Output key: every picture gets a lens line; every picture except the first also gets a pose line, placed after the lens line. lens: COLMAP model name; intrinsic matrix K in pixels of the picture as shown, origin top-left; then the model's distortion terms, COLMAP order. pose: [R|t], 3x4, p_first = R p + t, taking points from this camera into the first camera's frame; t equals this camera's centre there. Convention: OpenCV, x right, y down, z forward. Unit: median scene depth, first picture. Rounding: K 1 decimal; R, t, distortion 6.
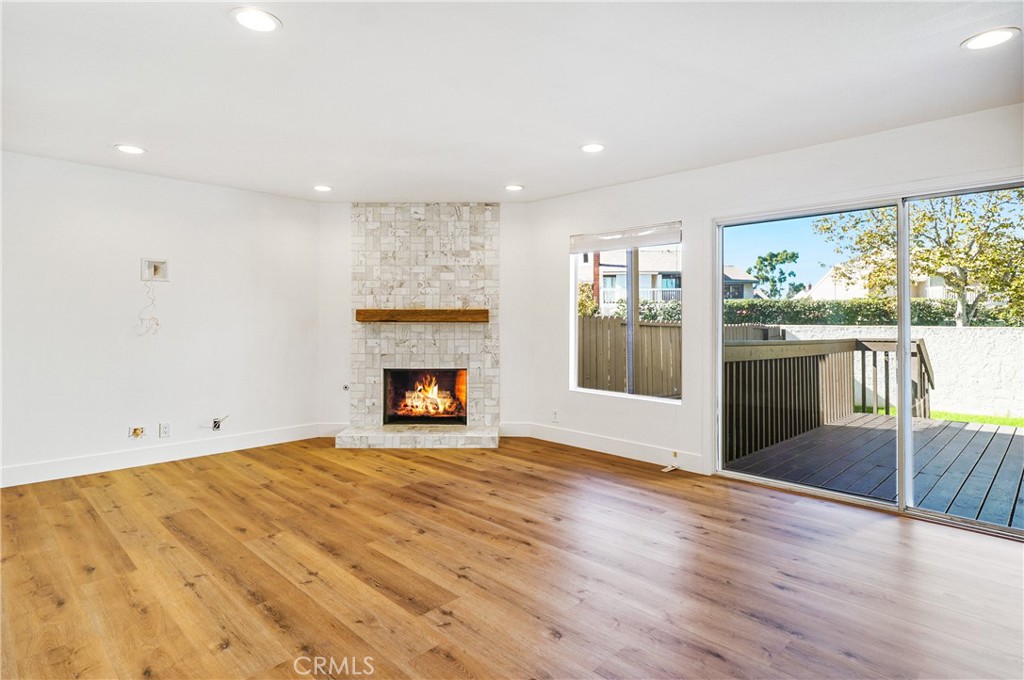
lens RADIAL K [[552.0, 0, 504.4], [0, 552.0, 307.4], [0, 0, 1]] dist [0.012340, 0.004449]
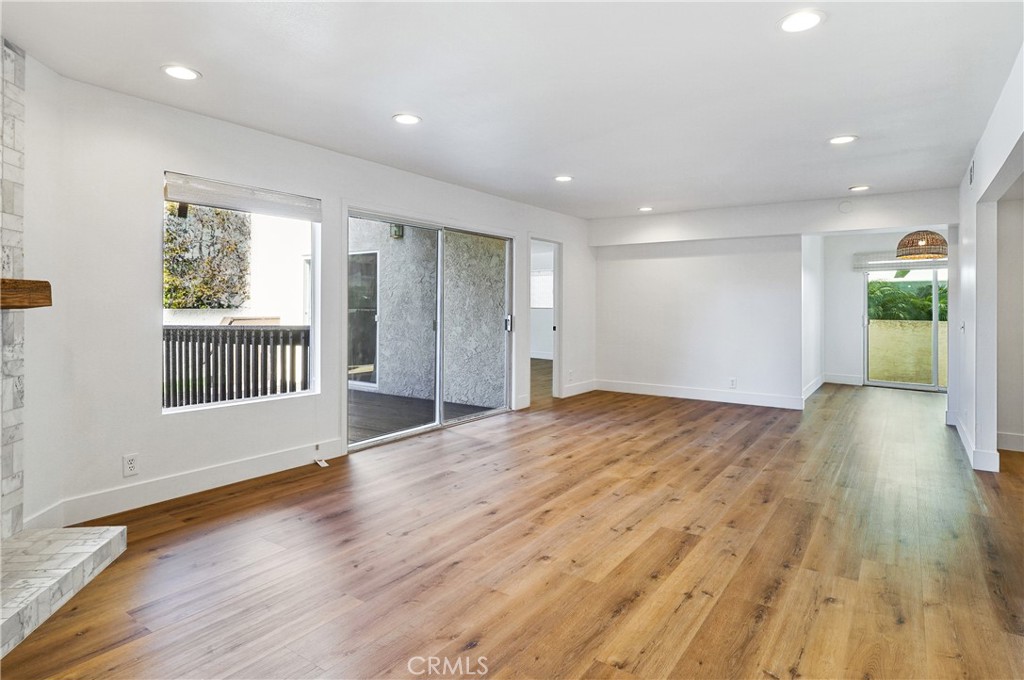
lens RADIAL K [[552.0, 0, 522.0], [0, 552.0, 307.5], [0, 0, 1]] dist [0.012340, 0.004449]
pose [[-0.185200, -0.008788, 0.982662, -0.616157], [-0.034096, 0.999415, 0.002512, 0.012957], [-0.982109, -0.033040, -0.185391, 0.761783]]
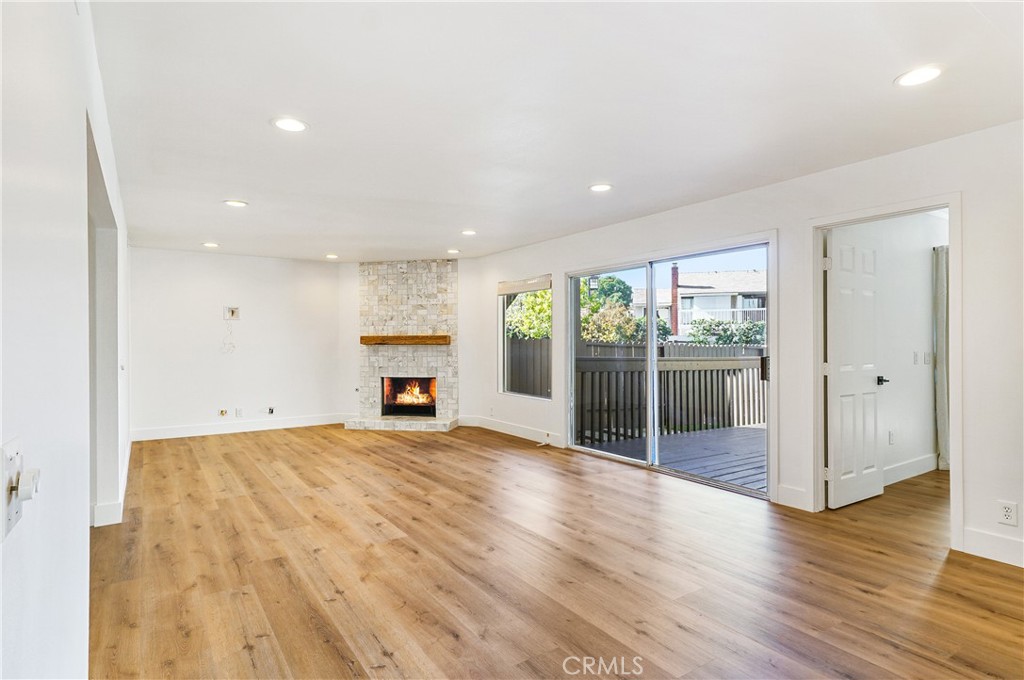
lens RADIAL K [[552.0, 0, 505.7], [0, 552.0, 338.2], [0, 0, 1]] dist [0.012340, 0.004449]
pose [[0.980056, -0.007381, -0.198584, 0.436289], [0.010705, 0.999820, 0.015673, -0.010756], [0.198432, -0.017486, 0.979959, -0.389555]]
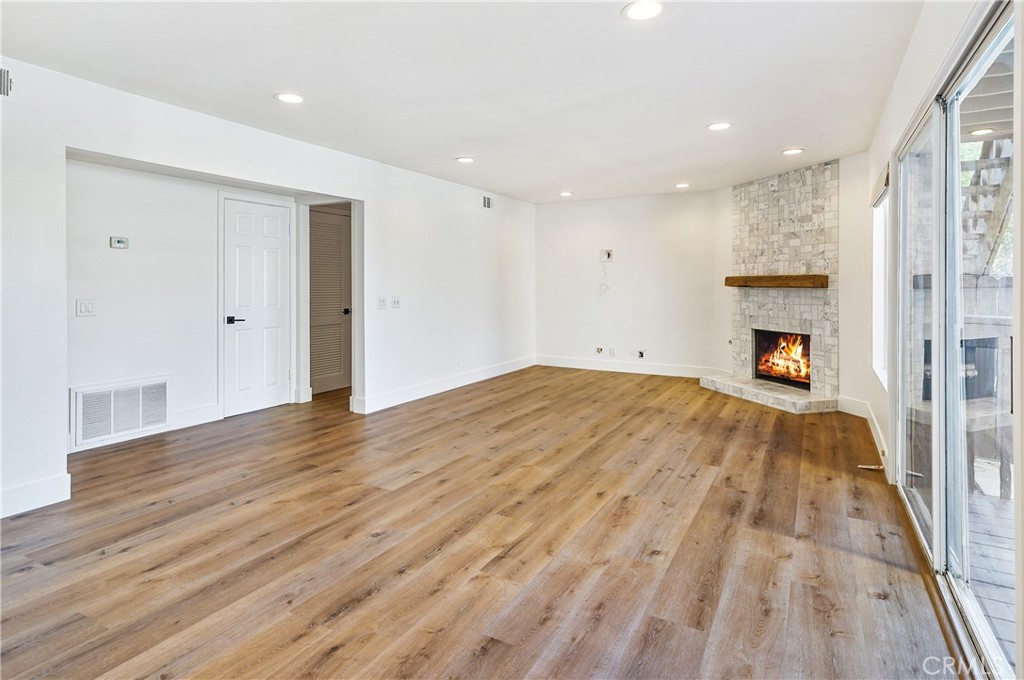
lens RADIAL K [[552.0, 0, 487.7], [0, 552.0, 289.2], [0, 0, 1]] dist [0.012340, 0.004449]
pose [[0.248058, 0.007637, -0.968715, 0.842284], [0.023898, 0.999616, 0.014001, 0.001829], [0.968450, -0.026623, 0.247781, 0.221739]]
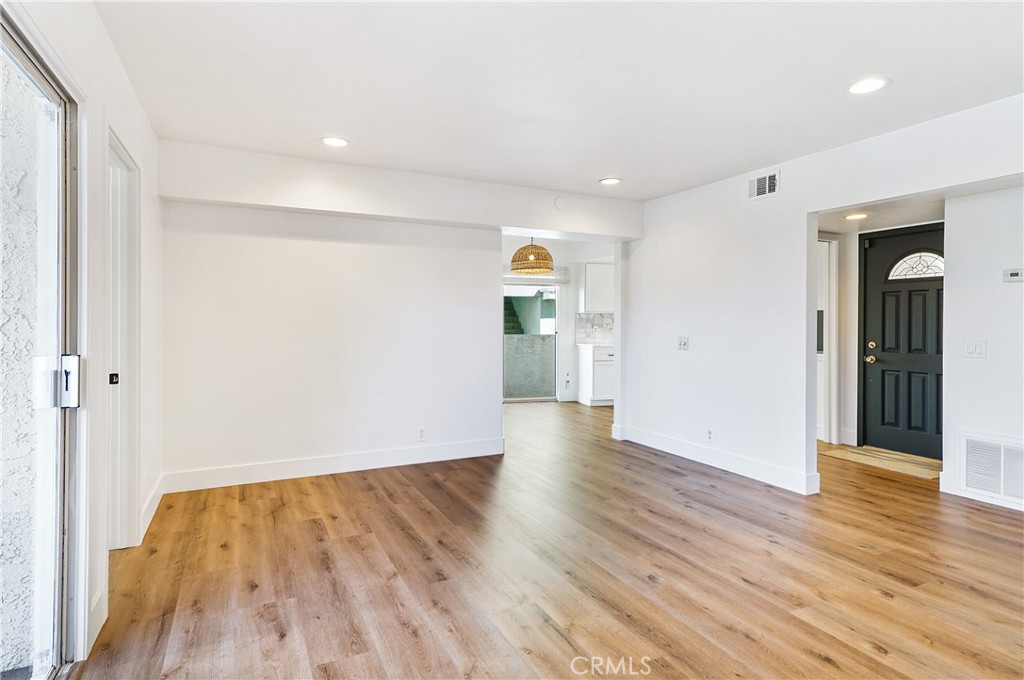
lens RADIAL K [[552.0, 0, 508.8], [0, 552.0, 320.5], [0, 0, 1]] dist [0.012340, 0.004449]
pose [[-0.948019, -0.006520, 0.318148, 0.250312], [-0.014818, 0.999610, -0.023669, 0.018574], [-0.317870, -0.027153, -0.947745, 0.794545]]
